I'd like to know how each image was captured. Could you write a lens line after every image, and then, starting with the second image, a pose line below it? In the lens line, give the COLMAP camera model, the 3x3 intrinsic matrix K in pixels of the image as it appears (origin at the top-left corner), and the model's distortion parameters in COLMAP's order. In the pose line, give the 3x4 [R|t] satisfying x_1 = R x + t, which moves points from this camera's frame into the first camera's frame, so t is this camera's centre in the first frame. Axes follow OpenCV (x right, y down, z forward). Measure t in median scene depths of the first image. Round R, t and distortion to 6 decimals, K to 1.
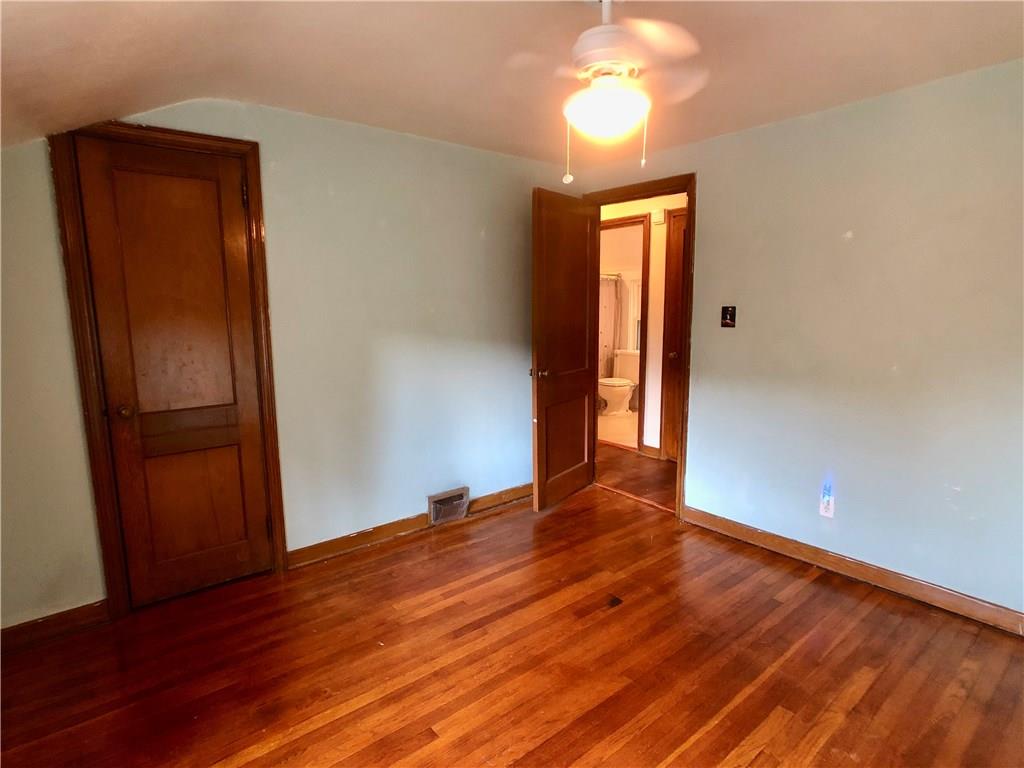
lens RADIAL K [[547.8, 0, 513.6], [0, 547.8, 383.9], [0, 0, 1]] dist [-0.029435, 0.007873]
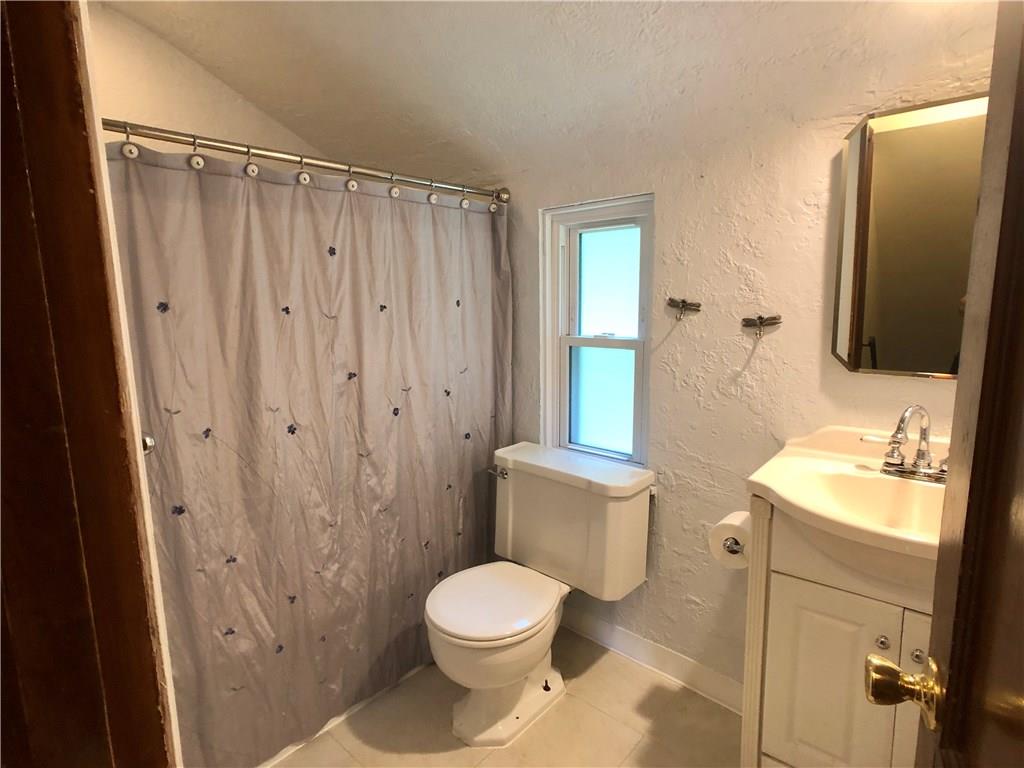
lens RADIAL K [[547.8, 0, 511.0], [0, 547.8, 381.6], [0, 0, 1]] dist [-0.029435, 0.007873]
pose [[0.985010, -0.028782, 0.170081, 0.144375], [0.028991, 0.999579, 0.001254, -0.099257], [-0.170045, 0.003696, 0.985429, 0.714544]]
